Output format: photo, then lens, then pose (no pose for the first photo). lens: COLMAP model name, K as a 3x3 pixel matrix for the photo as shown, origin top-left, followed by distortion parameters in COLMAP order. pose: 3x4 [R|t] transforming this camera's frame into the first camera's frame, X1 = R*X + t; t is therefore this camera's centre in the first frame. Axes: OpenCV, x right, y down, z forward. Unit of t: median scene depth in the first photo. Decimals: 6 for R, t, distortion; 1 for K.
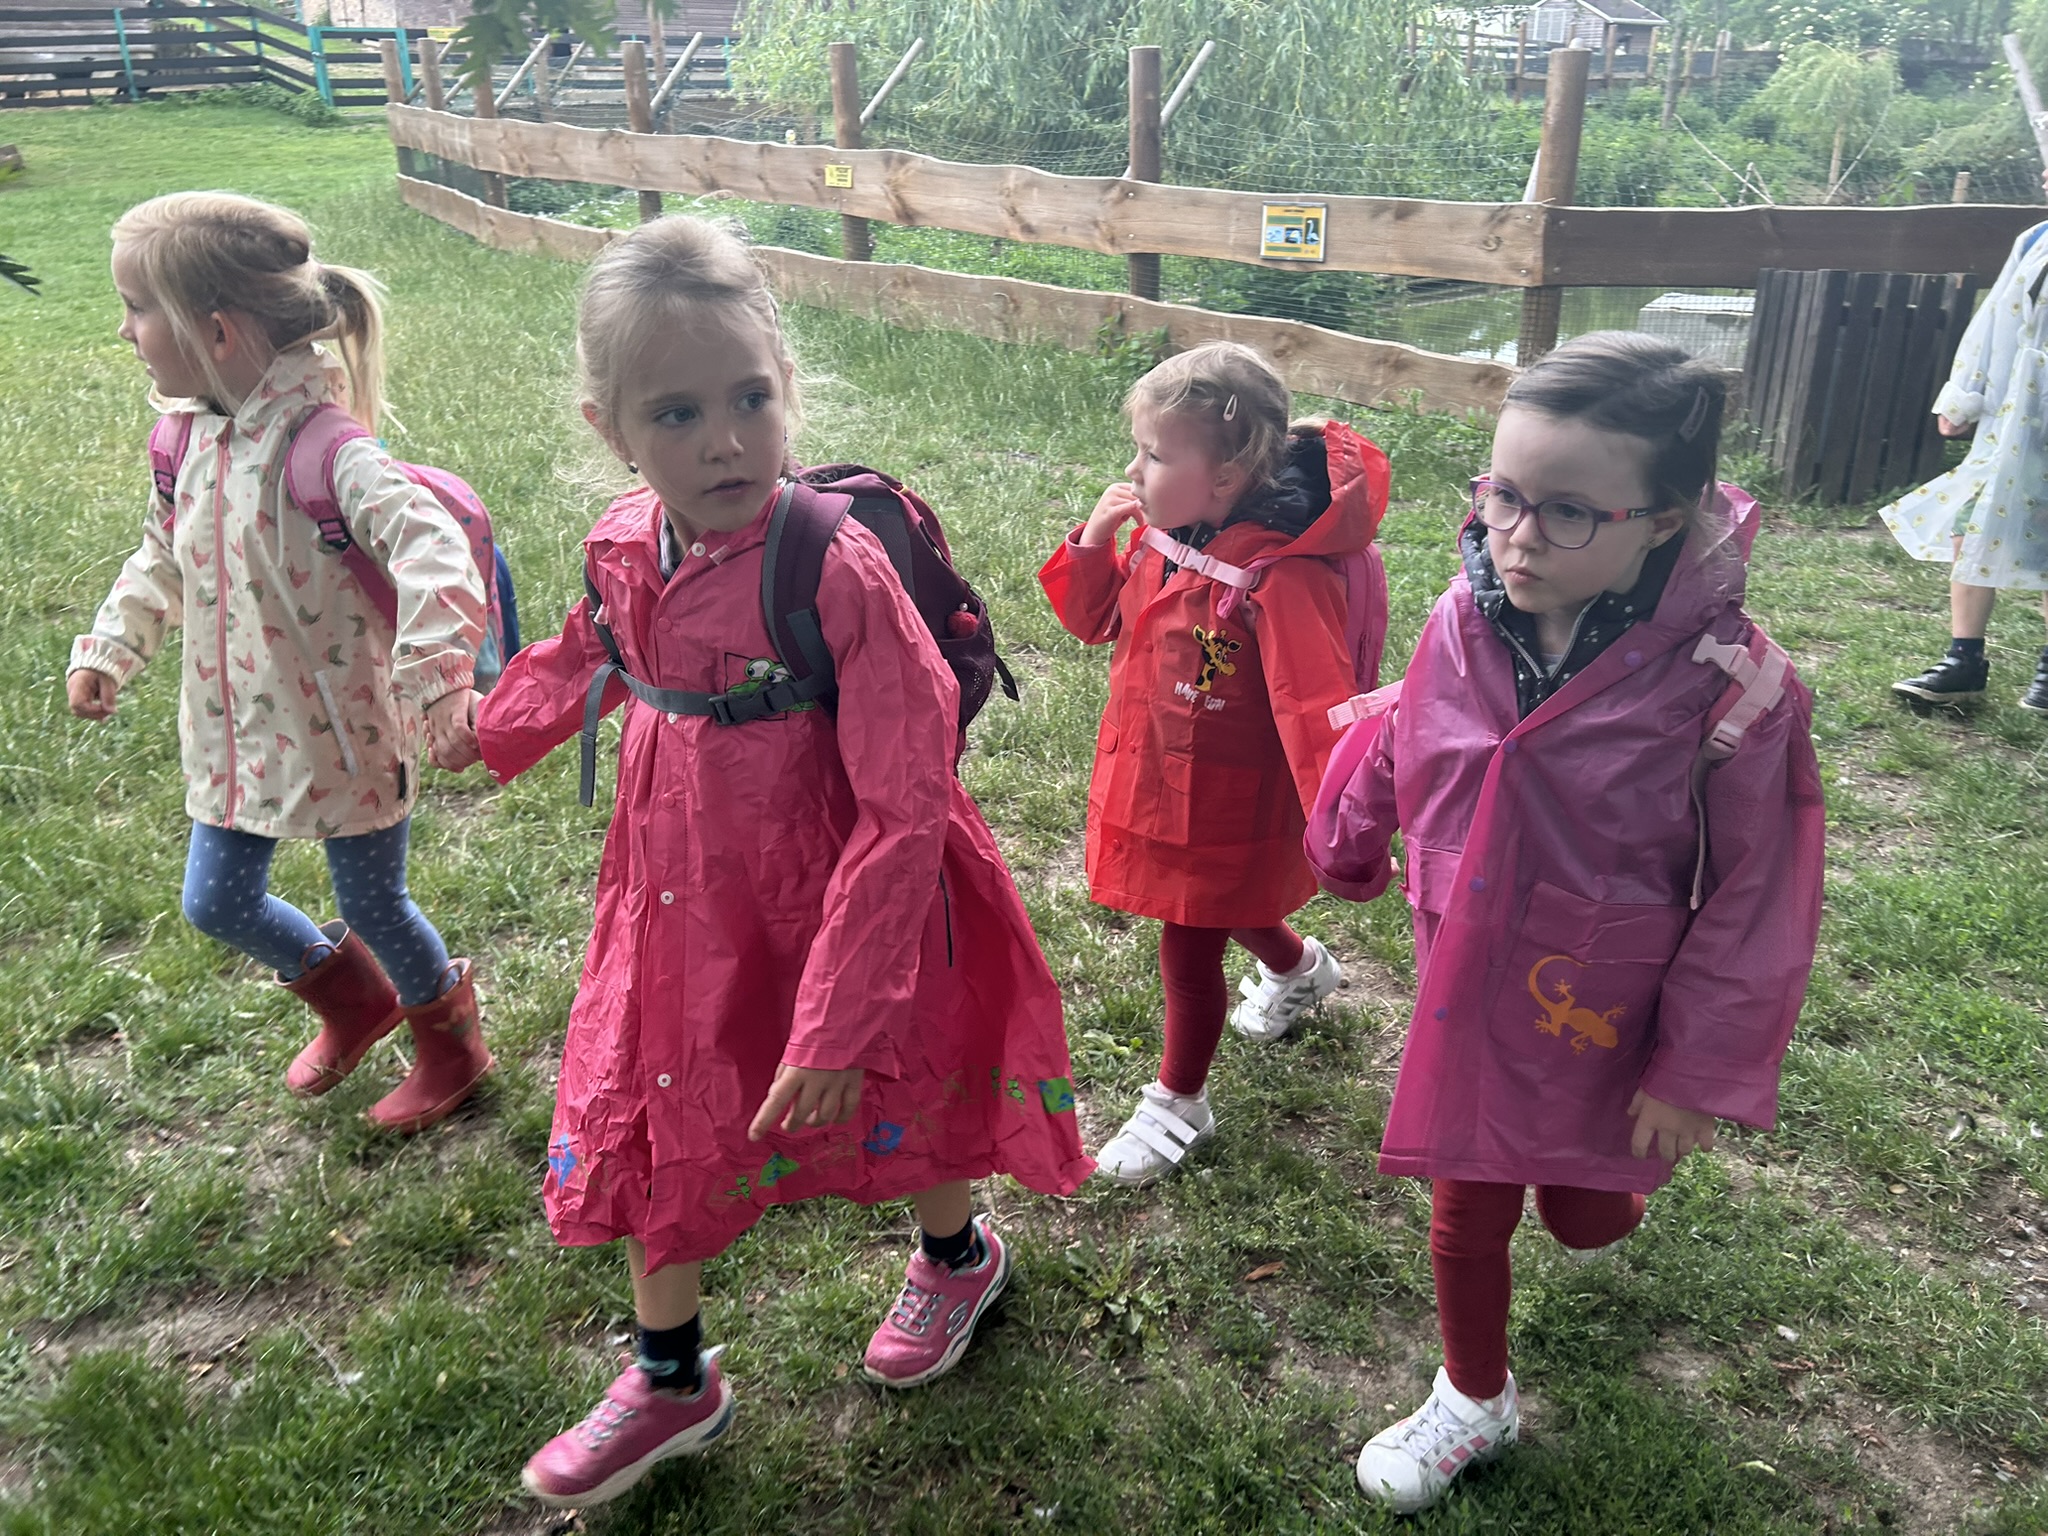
lens RADIAL K [[1528.8, 0, 1024.0], [0, 1528.8, 768.0], [0, 0, 1]] dist [0.034024, -0.040809]
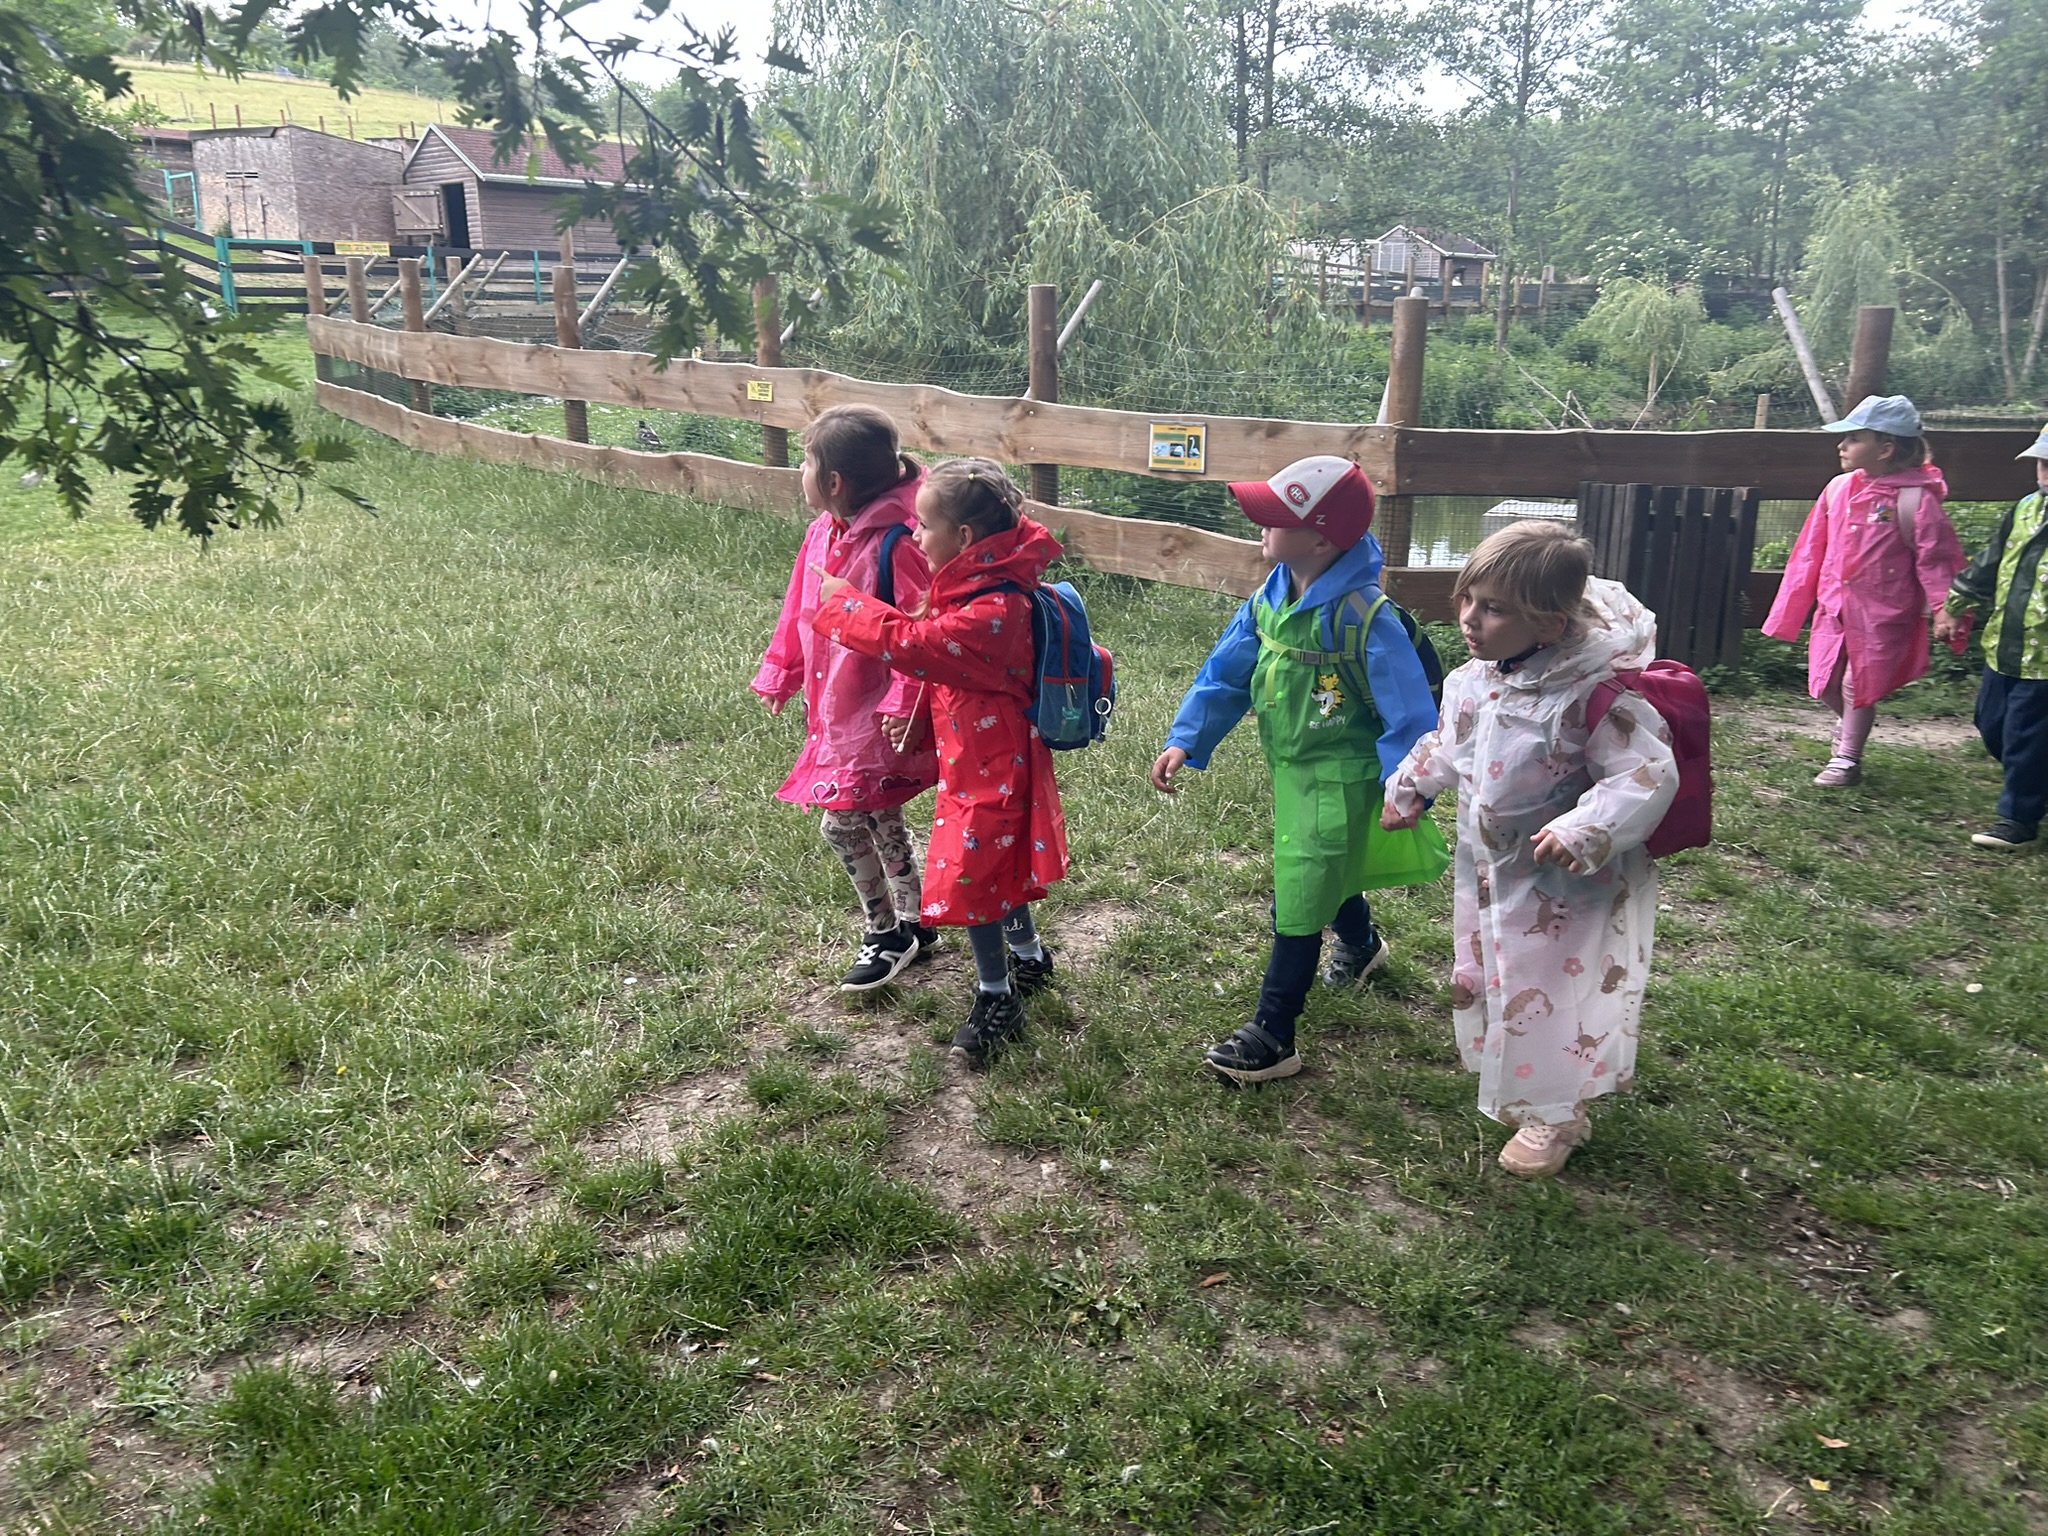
lens RADIAL K [[1553.9, 0, 1029.4], [0, 1553.9, 816.0], [0, 0, 1]] dist [0.074627, -0.114115]
pose [[0.996174, -0.010723, 0.086728, -0.034477], [0.019043, 0.995229, -0.095689, 0.026738], [-0.085288, 0.096974, 0.991626, -0.096963]]
